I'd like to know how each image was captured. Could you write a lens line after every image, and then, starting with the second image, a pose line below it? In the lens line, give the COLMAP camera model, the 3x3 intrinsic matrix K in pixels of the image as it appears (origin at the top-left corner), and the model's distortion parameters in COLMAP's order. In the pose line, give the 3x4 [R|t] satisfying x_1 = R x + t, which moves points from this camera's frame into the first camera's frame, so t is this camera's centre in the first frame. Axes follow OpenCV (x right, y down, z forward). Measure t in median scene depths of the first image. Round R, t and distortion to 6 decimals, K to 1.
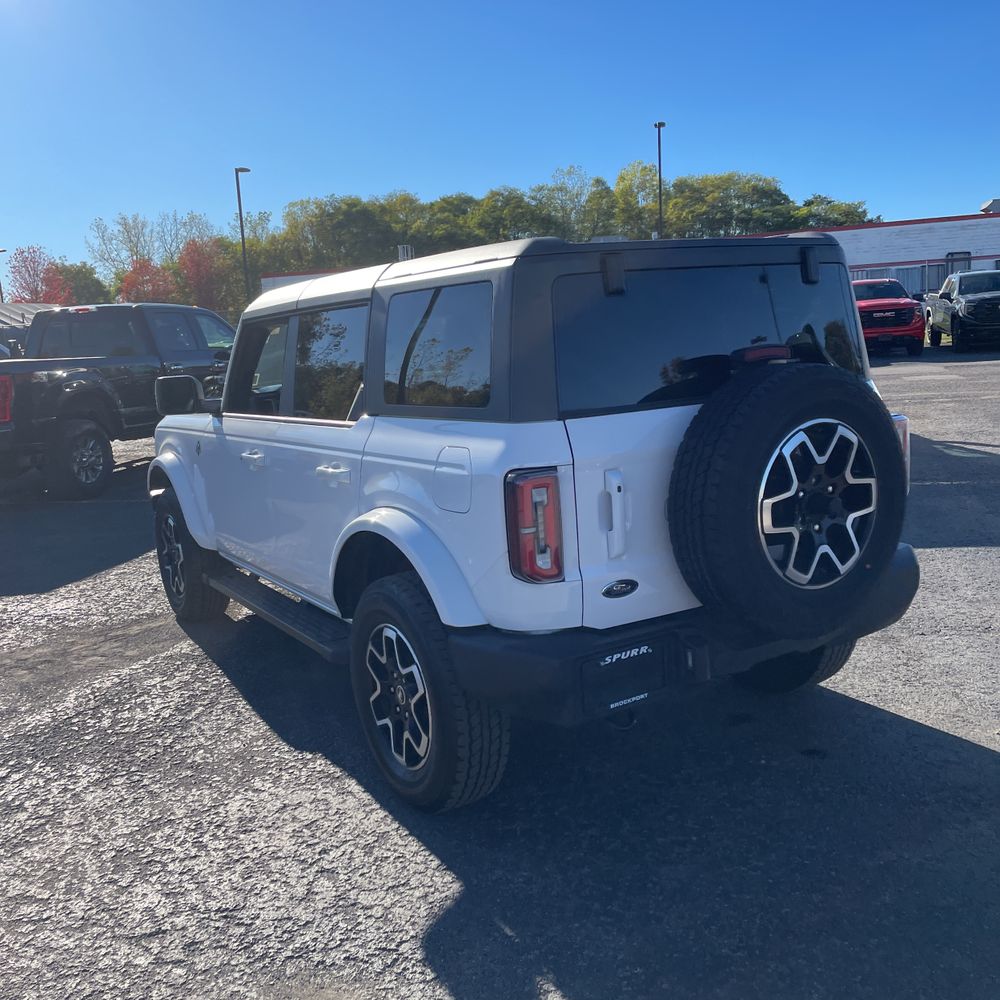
lens RADIAL K [[1019.5, 0, 506.2], [0, 1019.5, 482.8], [0, 0, 1]] dist [0.100266, -0.125583]
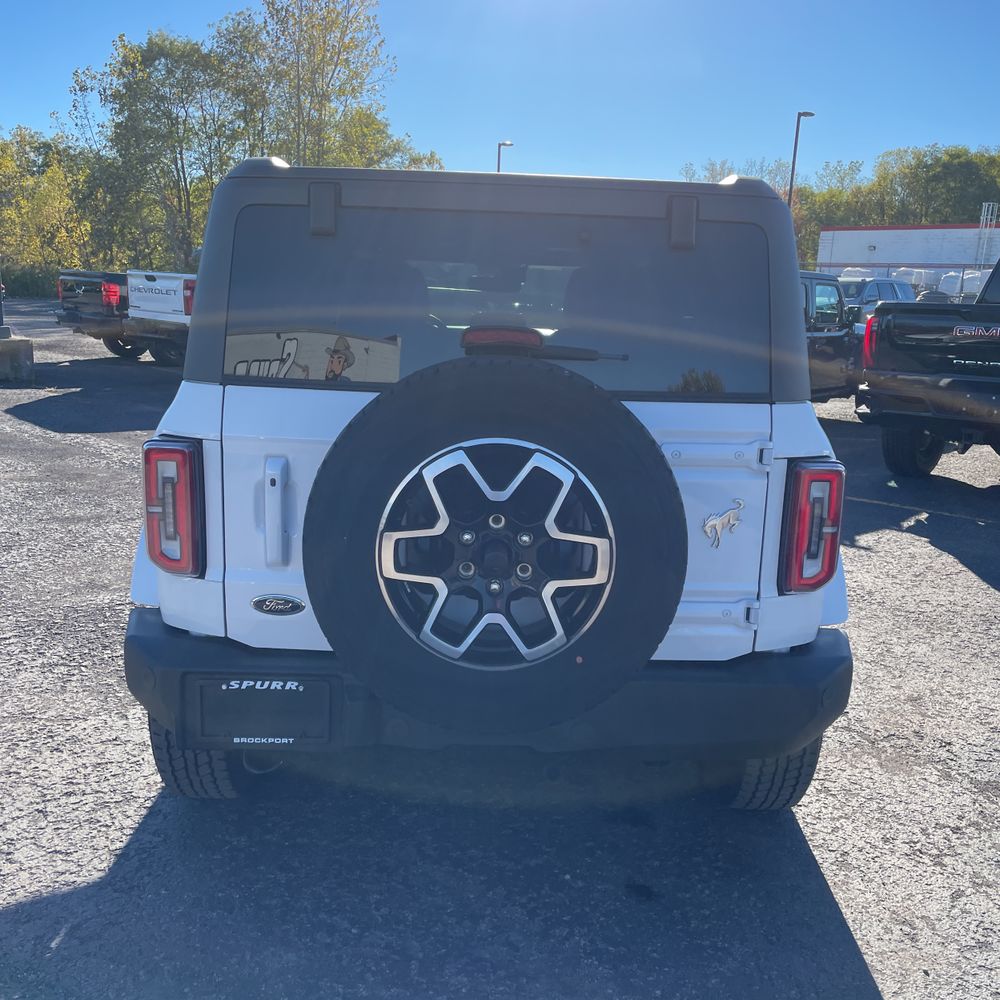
lens RADIAL K [[1023.0, 0, 500.0], [0, 1023.0, 500.0], [0, 0, 1]] dist [0.105771, -0.156158]
pose [[0.852864, 0.197647, -0.483280, 0.635255], [-0.168570, 0.980250, 0.103410, -0.090696], [0.494174, -0.006728, 0.869337, 0.378299]]
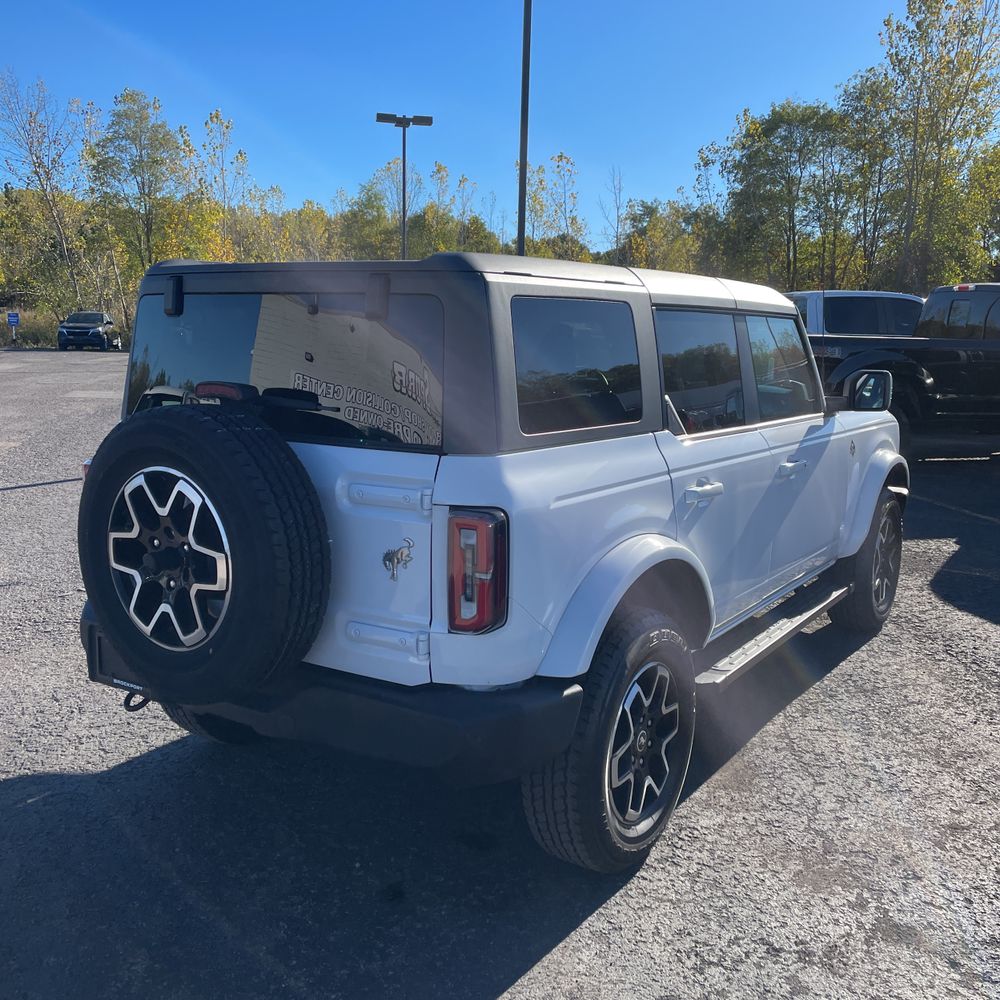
lens RADIAL K [[1019.5, 0, 506.2], [0, 1019.5, 482.8], [0, 0, 1]] dist [0.100266, -0.125583]
pose [[0.415737, 0.211098, -0.884647, 1.210345], [-0.179420, 0.972611, 0.147771, -0.231821], [0.891611, 0.097290, 0.442226, 0.845822]]
